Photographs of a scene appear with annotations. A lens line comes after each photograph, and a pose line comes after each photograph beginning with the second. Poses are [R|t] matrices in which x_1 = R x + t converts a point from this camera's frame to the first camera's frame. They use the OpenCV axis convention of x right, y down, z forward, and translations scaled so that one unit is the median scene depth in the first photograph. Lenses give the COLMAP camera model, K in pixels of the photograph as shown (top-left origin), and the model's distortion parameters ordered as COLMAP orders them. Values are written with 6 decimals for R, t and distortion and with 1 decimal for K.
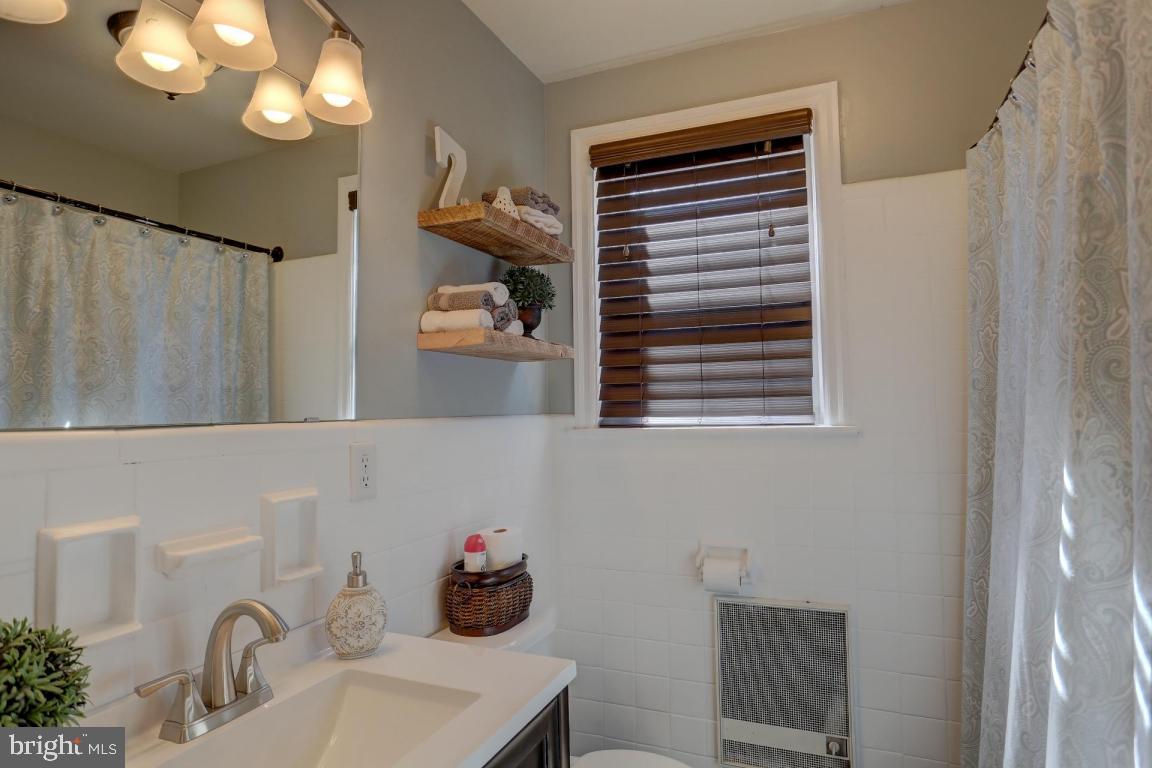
lens RADIAL K [[624.4, 0, 596.8], [0, 624.4, 368.1], [0, 0, 1]] dist [-0.067789, 0.041563]
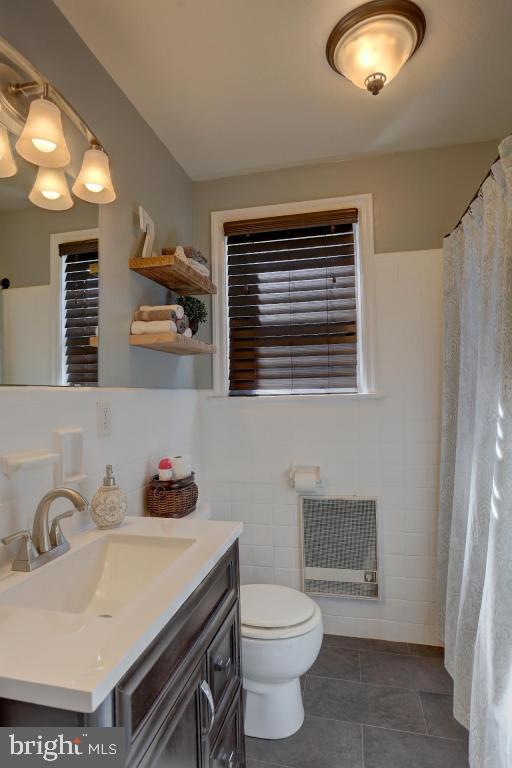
lens RADIAL K [[416.3, 0, 256.9], [0, 416.3, 375.1], [0, 0, 1]] dist [-0.067789, 0.041563]
pose [[0.987349, 0.001168, 0.158555, -0.124852], [-0.003659, 0.999874, 0.015417, 0.028762], [-0.158517, -0.015802, 0.987230, -0.105994]]
